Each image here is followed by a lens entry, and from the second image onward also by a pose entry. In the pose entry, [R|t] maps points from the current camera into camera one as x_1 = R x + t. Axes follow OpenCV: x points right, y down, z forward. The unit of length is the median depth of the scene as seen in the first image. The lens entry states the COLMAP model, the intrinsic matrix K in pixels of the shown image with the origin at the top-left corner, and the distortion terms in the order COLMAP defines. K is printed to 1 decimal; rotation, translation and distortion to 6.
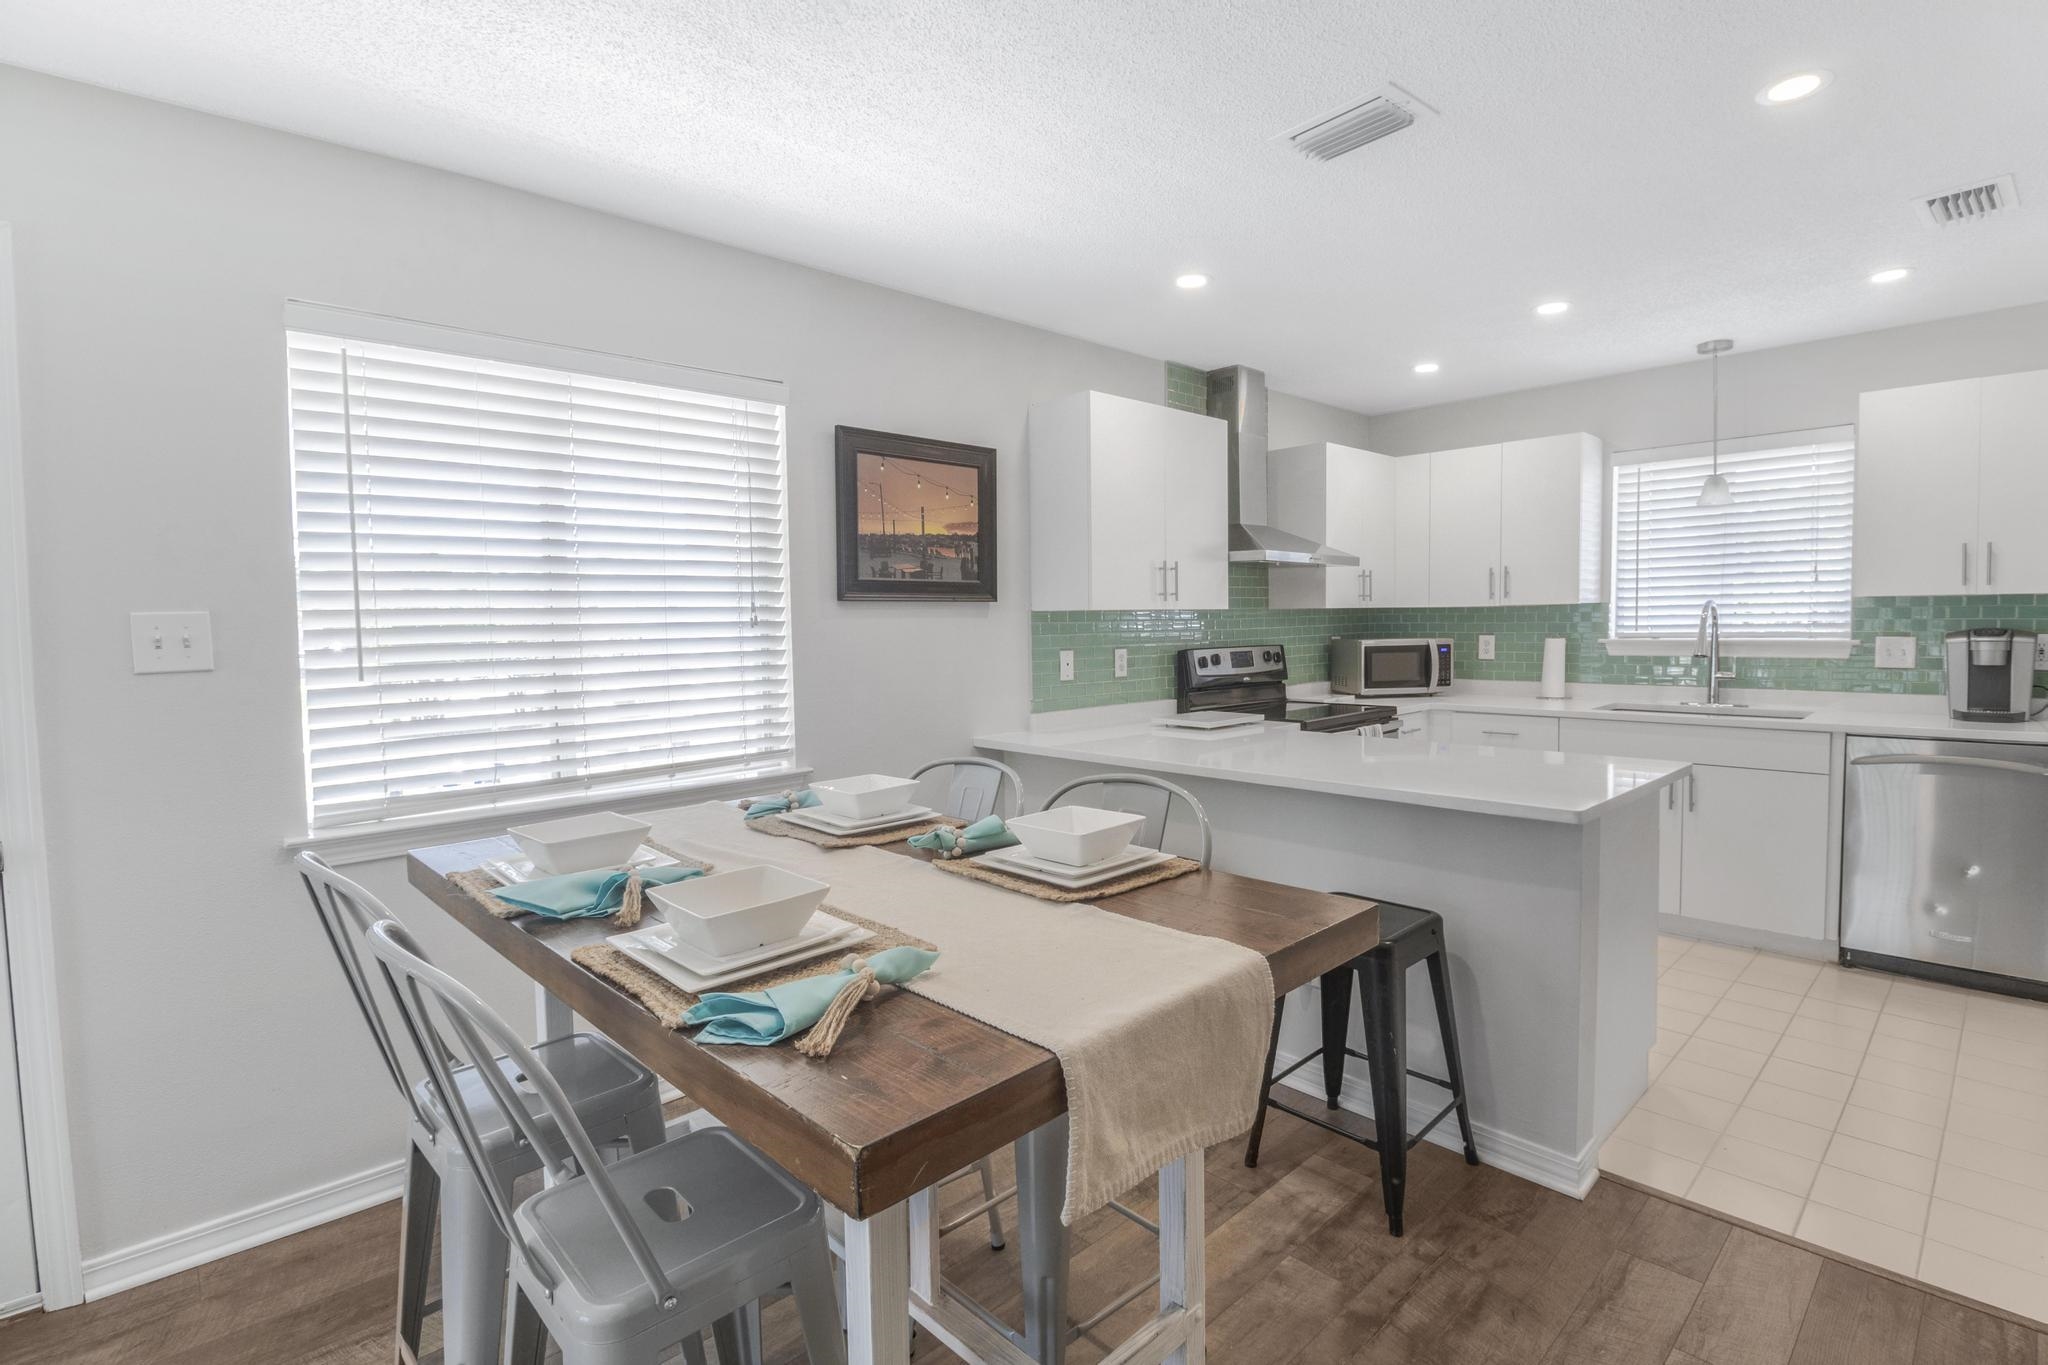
lens RADIAL K [[954.0, 0, 1025.9], [0, 954.0, 681.5], [0, 0, 1]] dist [-0.004823, -0.004103]
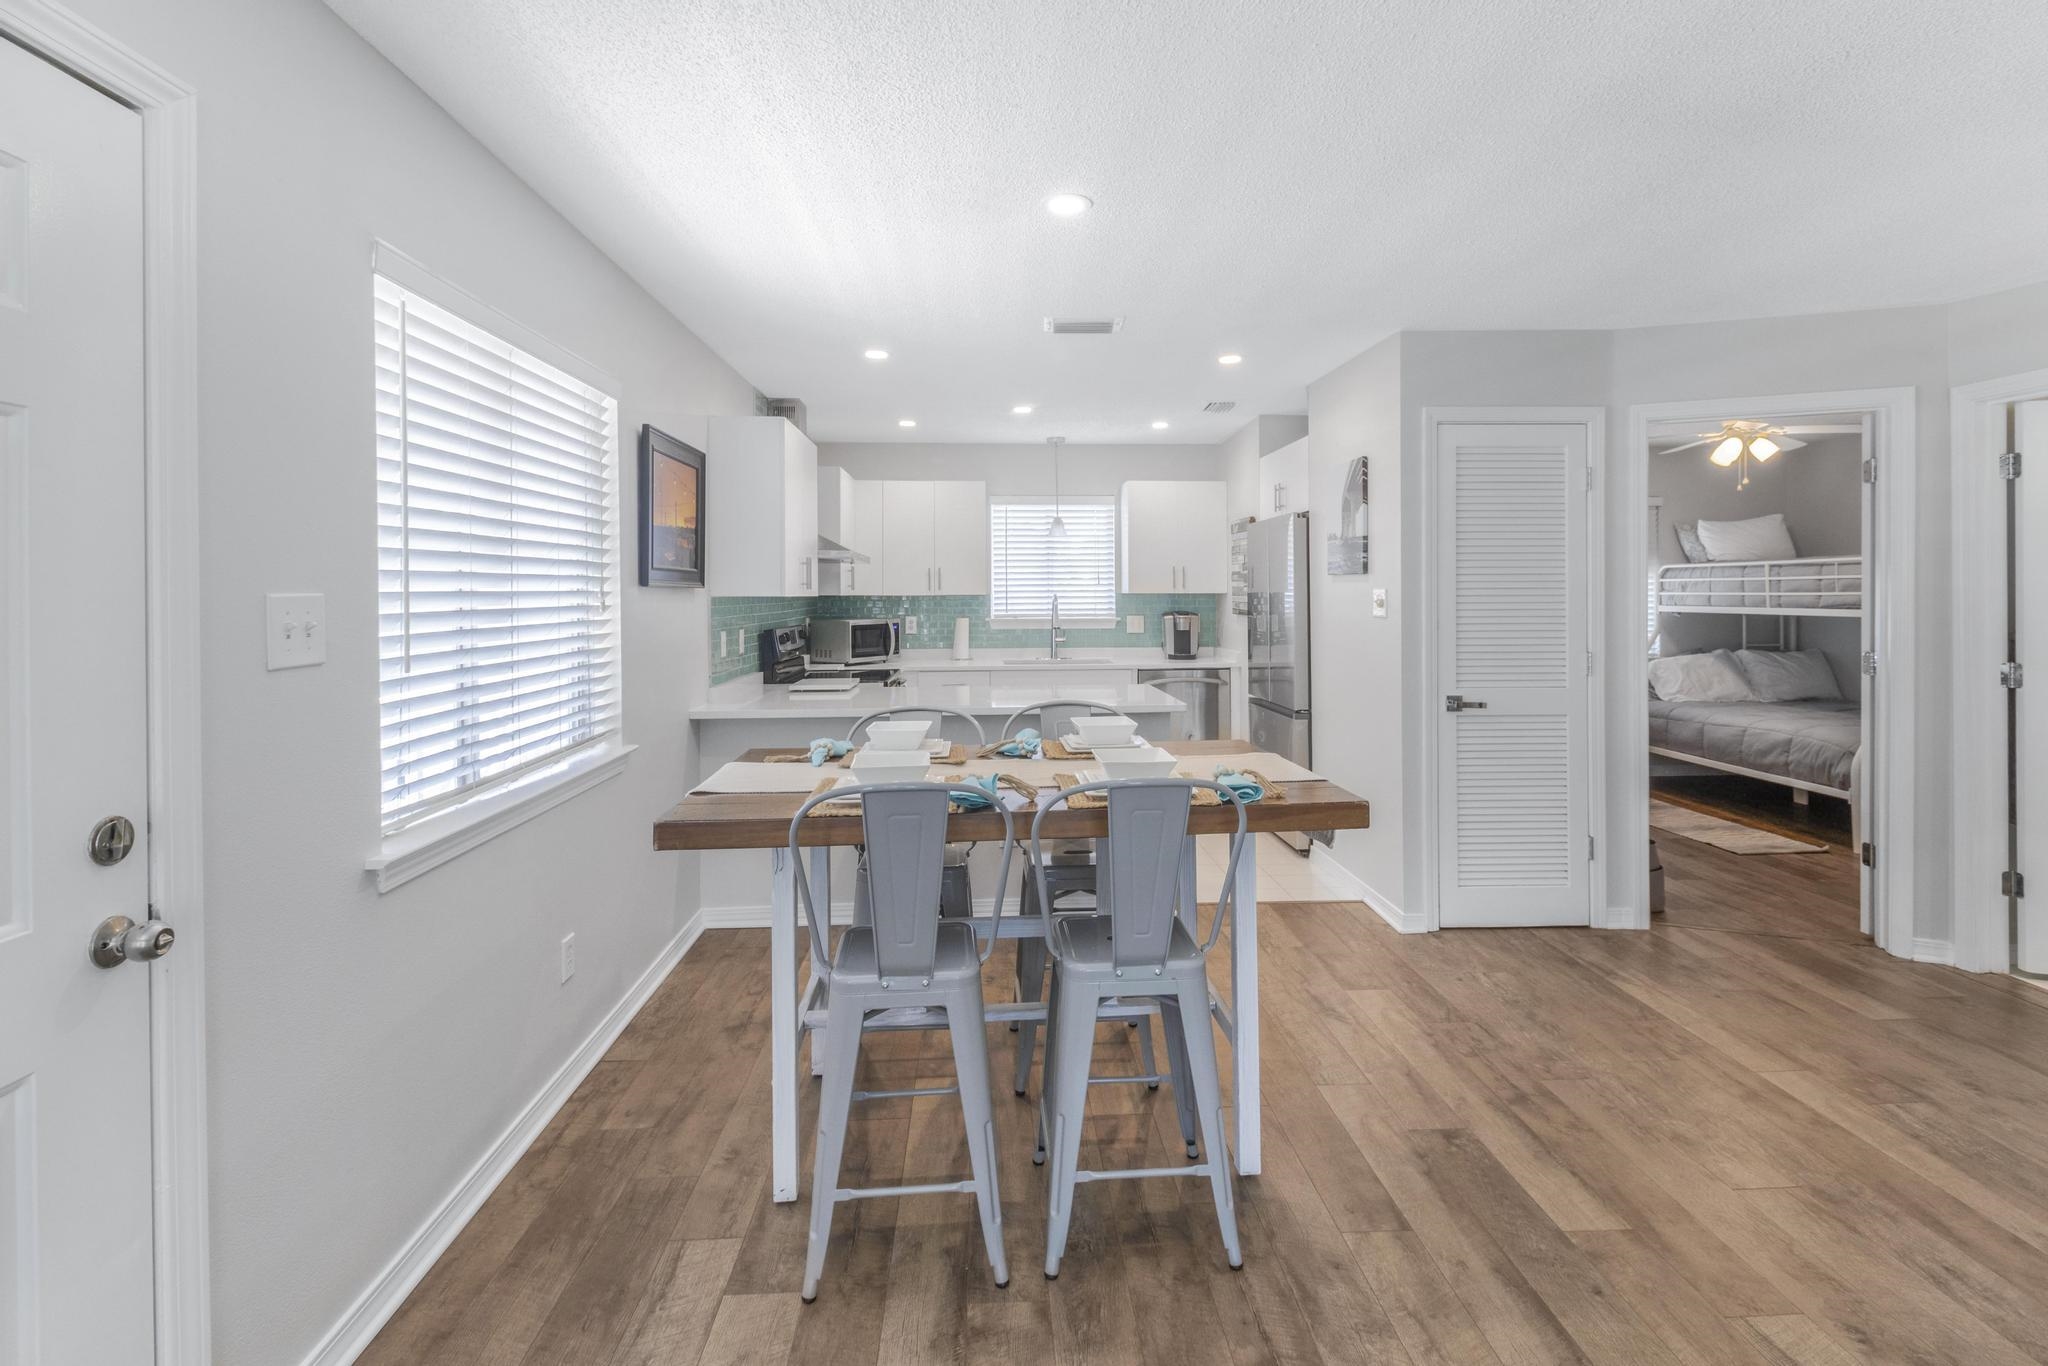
lens RADIAL K [[954.0, 0, 989.1], [0, 954.0, 601.1], [0, 0, 1]] dist [-0.004823, -0.004103]
pose [[0.662432, 0.006866, 0.749091, -0.573251], [0.042520, 0.998001, -0.046749, -0.001476], [-0.747915, 0.062820, 0.660816, 0.010119]]
